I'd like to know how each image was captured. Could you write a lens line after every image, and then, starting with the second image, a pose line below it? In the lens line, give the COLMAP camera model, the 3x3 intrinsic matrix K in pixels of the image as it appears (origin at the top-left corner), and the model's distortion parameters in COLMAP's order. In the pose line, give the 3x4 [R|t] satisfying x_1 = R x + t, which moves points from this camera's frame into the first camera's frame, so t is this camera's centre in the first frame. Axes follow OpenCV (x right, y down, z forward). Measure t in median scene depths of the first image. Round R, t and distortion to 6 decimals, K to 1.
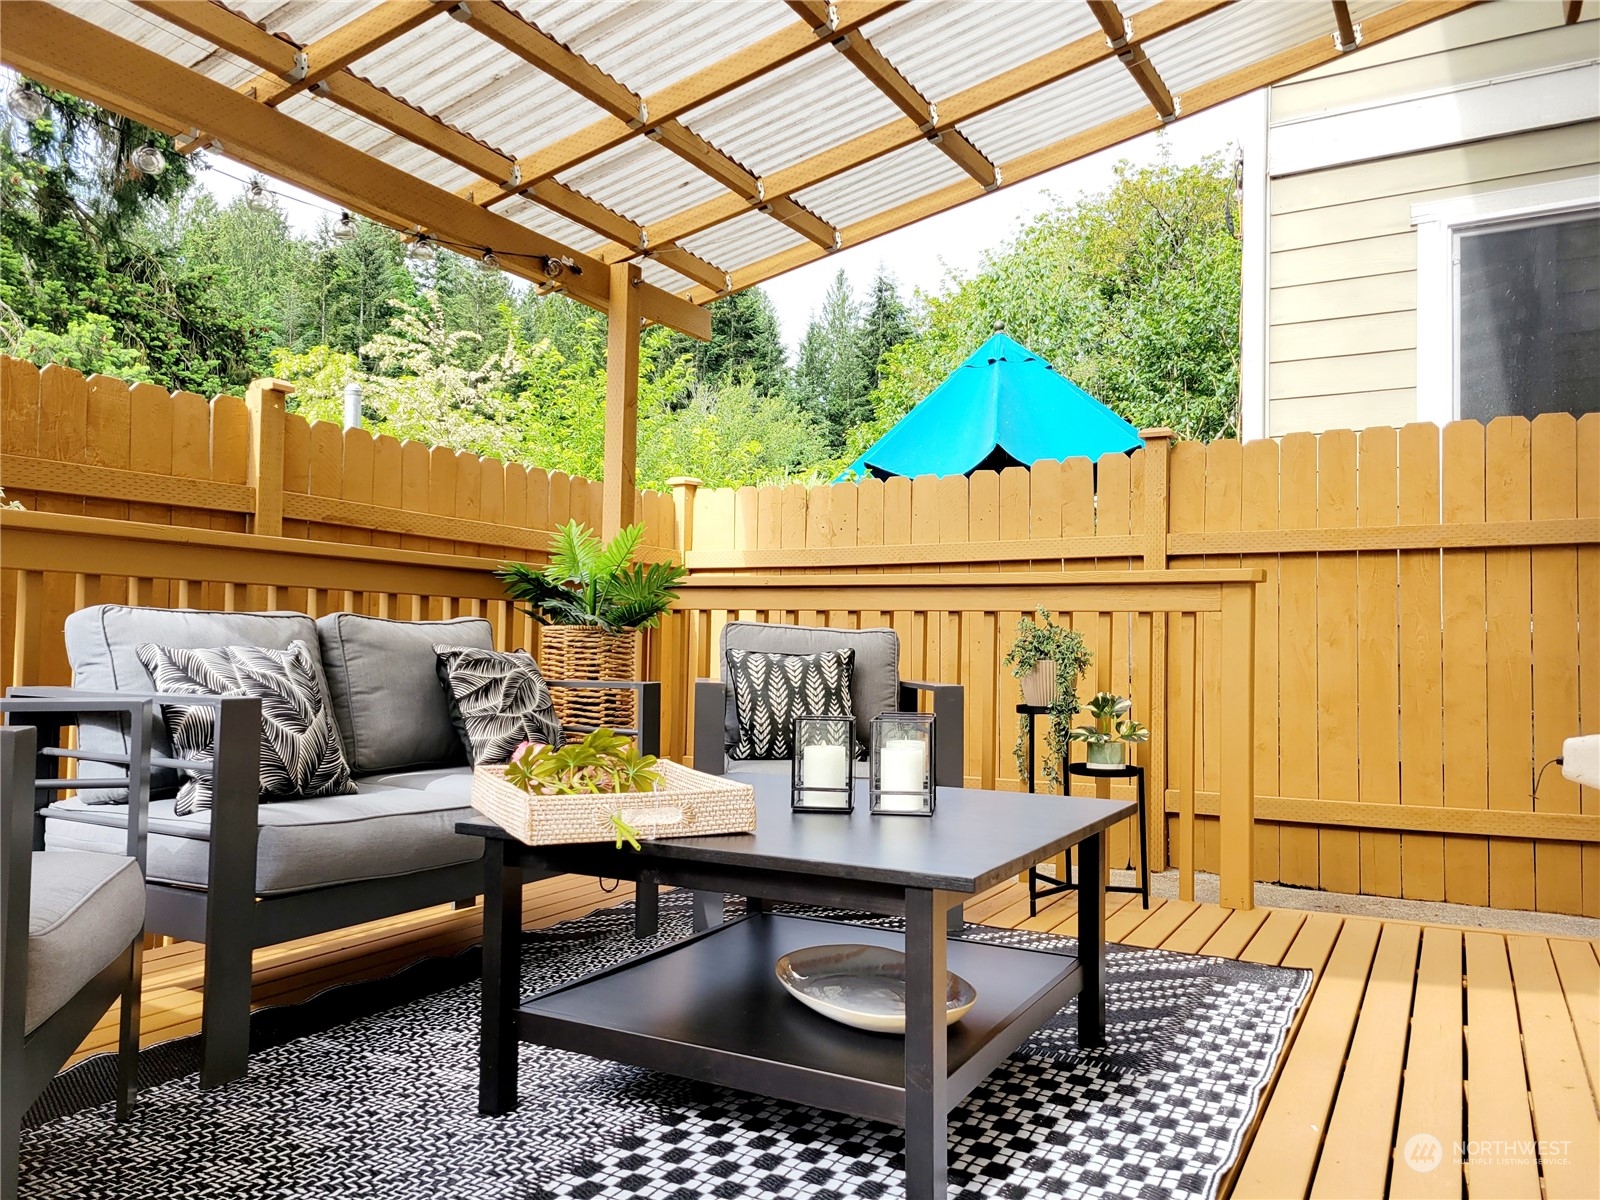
lens RADIAL K [[1195.6, 0, 800.0], [0, 1195.6, 600.0], [0, 0, 1]] dist [0.039809, 0.001137]
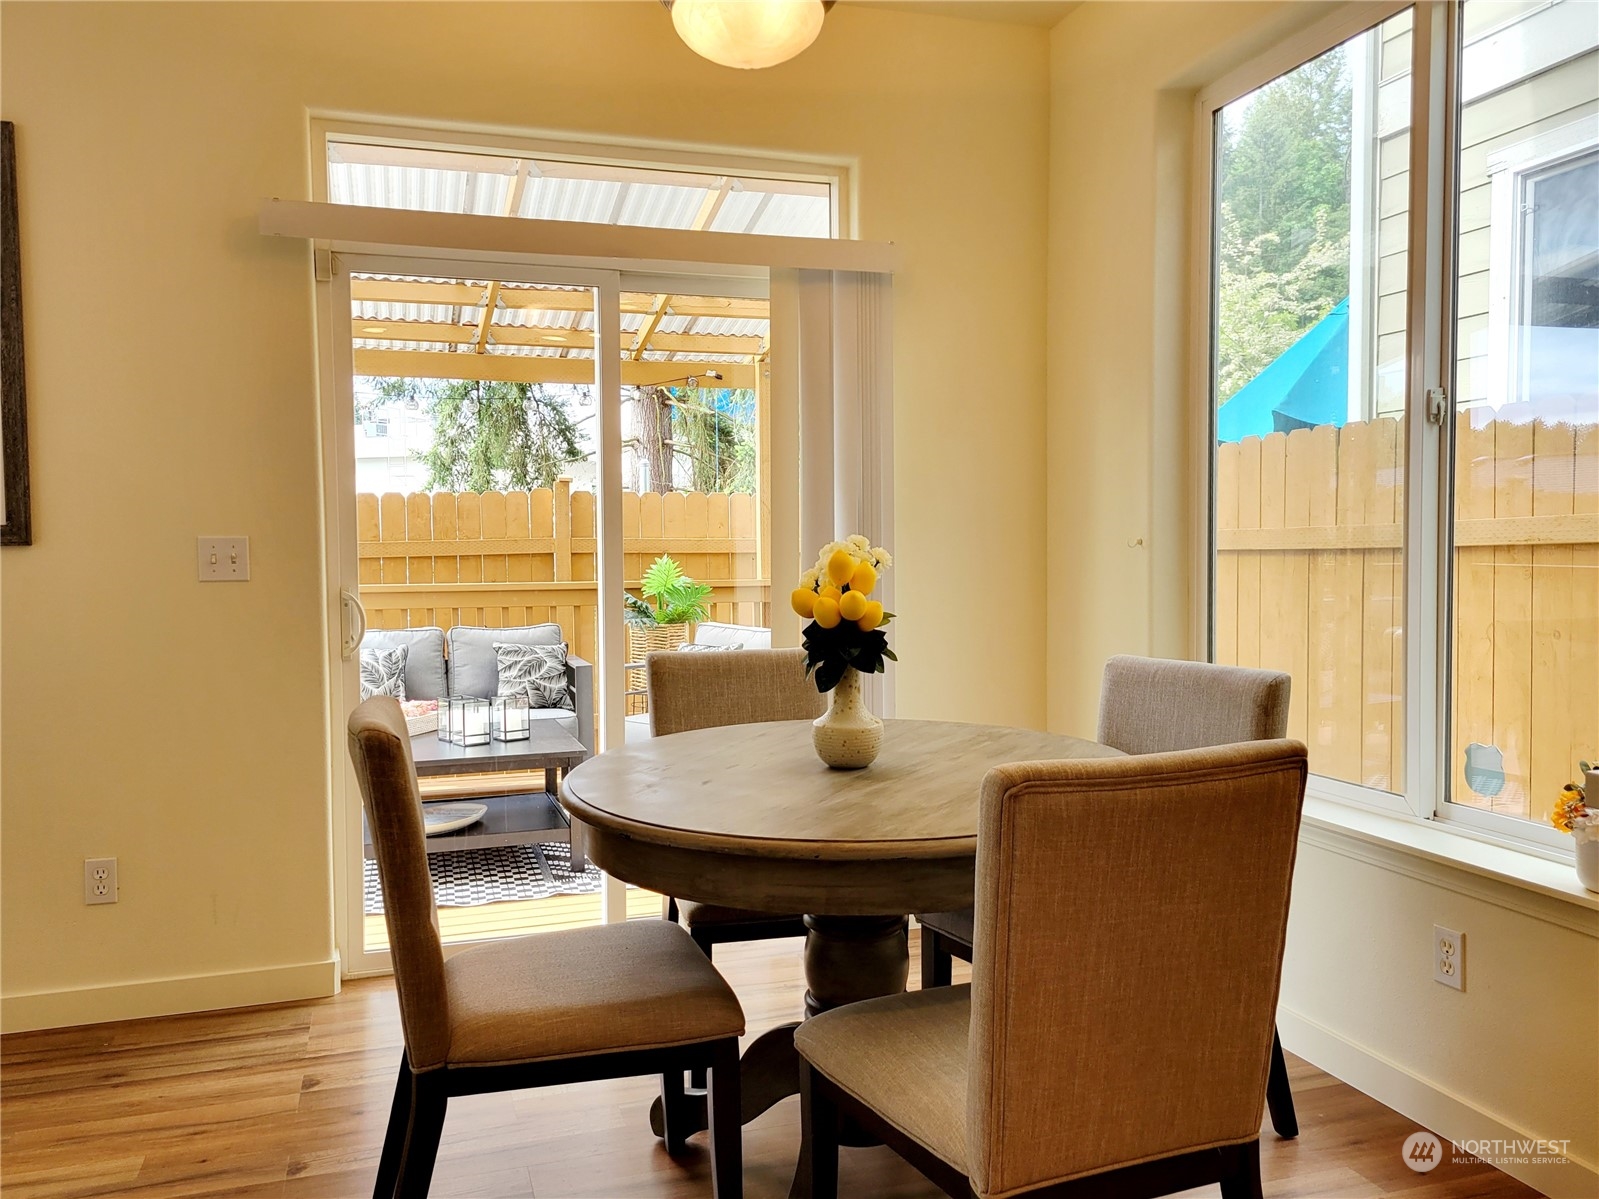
lens RADIAL K [[1229.9, 0, 769.3], [0, 1229.9, 604.4], [0, 0, 1]] dist [0.015762, 0.003306]
pose [[0.730746, 0.008866, -0.682592, 1.397593], [0.047120, 0.996876, 0.063393, -0.131524], [0.681022, -0.078488, 0.728045, -0.152408]]
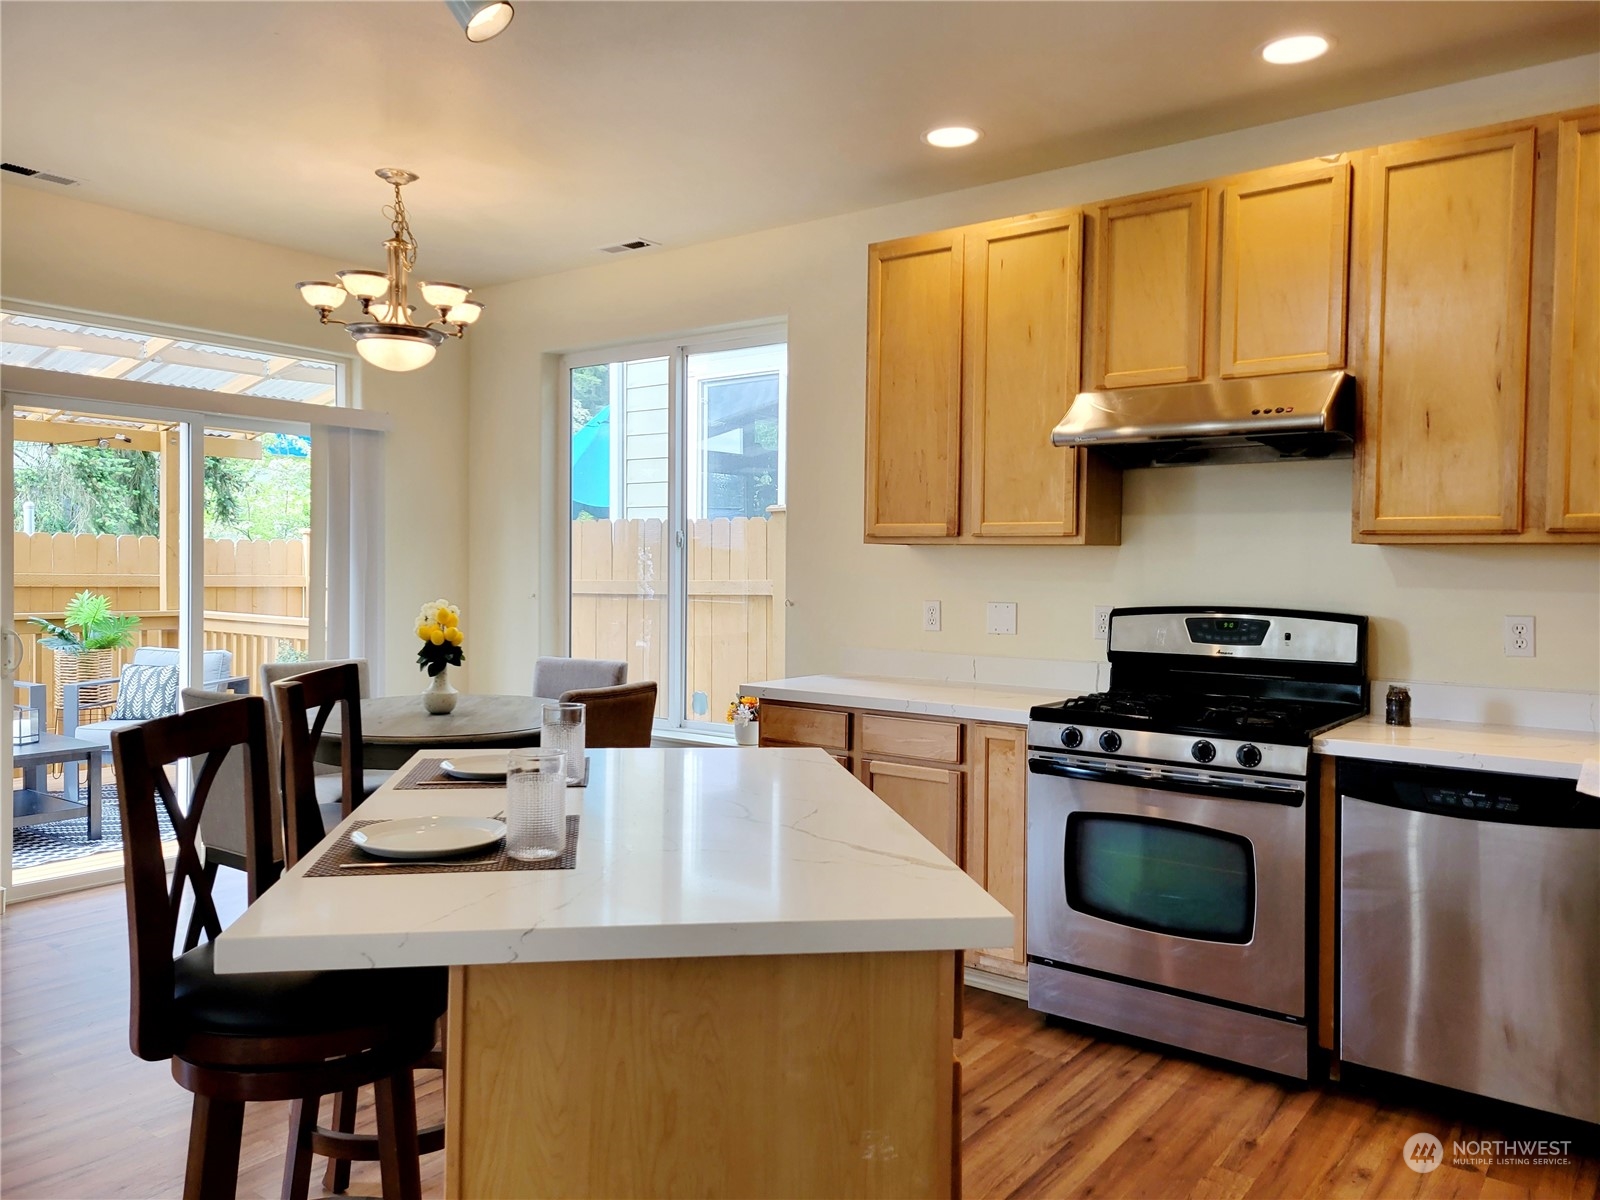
lens RADIAL K [[1230.7, 0, 769.8], [0, 1230.7, 604.9], [0, 0, 1]] dist [0.015762, 0.003306]
pose [[0.990621, -0.003873, -0.136584, 1.546316], [0.013452, 0.997507, 0.069280, -0.223005], [0.135975, -0.070468, 0.988203, -1.078546]]
